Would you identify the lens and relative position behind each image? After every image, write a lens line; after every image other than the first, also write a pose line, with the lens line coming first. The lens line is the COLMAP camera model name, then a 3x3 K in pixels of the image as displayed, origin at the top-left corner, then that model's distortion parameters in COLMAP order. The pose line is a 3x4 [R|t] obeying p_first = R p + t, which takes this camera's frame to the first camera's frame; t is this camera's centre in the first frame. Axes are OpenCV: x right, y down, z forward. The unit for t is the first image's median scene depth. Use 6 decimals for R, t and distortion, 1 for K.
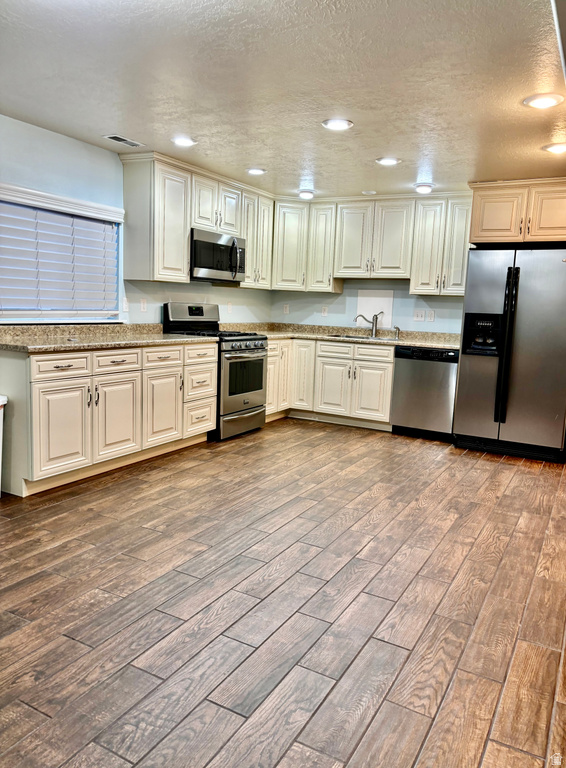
lens RADIAL K [[587.6, 0, 283.0], [0, 587.6, 384.0], [0, 0, 1]] dist [0.062457, -0.072135]
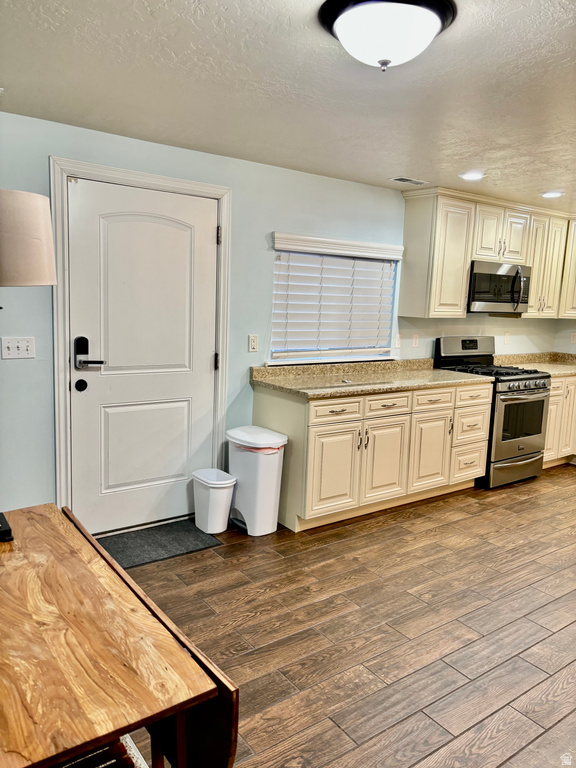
lens RADIAL K [[579.6, 0, 288.0], [0, 579.6, 384.0], [0, 0, 1]] dist [0.028895, -0.007819]
pose [[0.909141, 0.058647, -0.412339, -0.030712], [-0.058669, 0.998198, 0.012619, -0.070546], [0.412336, 0.012719, 0.910943, 0.037291]]
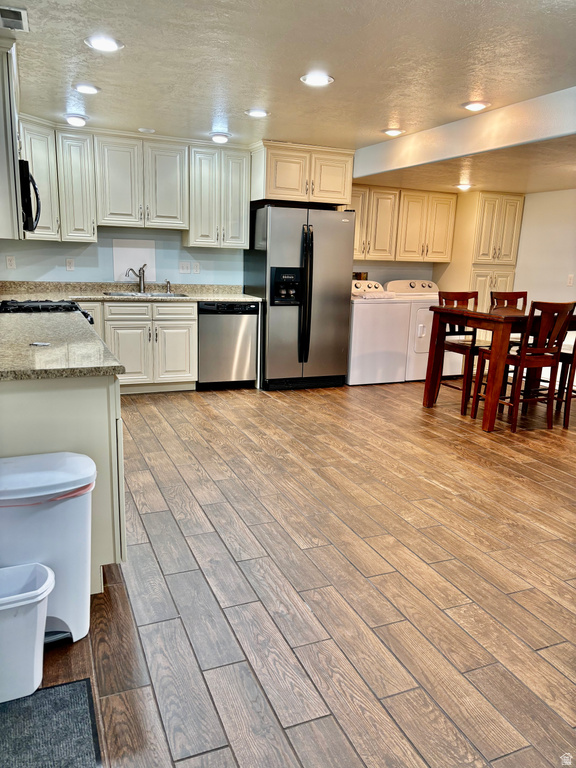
lens RADIAL K [[575.9, 0, 286.0], [0, 575.9, 398.0], [0, 0, 1]] dist [0.045486, -0.087883]
pose [[0.617313, -0.209858, 0.758211, -0.614386], [0.098372, 0.976792, 0.190266, -0.099331], [-0.780543, -0.042867, 0.623630, 0.366715]]
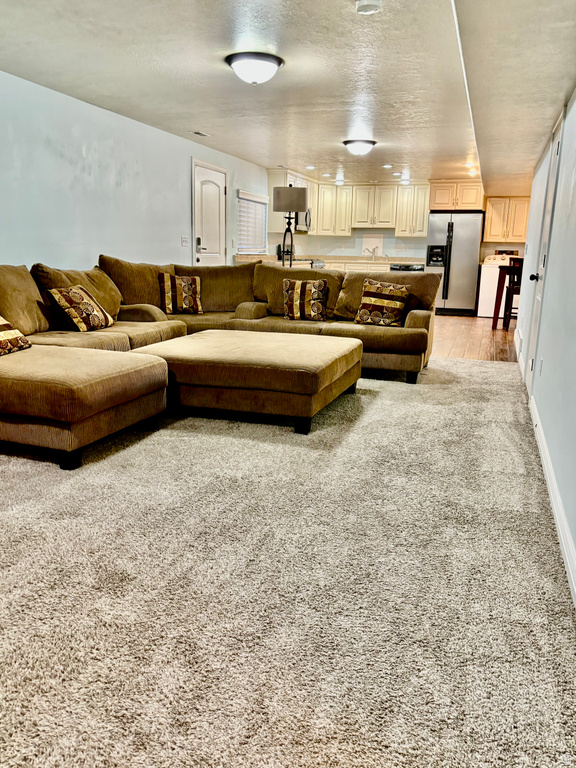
lens RADIAL K [[579.6, 0, 288.0], [0, 579.6, 384.0], [0, 0, 1]] dist [0.028895, -0.007819]
pose [[0.983249, -0.064057, 0.170641, -0.624858], [0.046856, 0.993578, 0.102990, 0.144853], [-0.176142, -0.093270, 0.979936, -1.069487]]
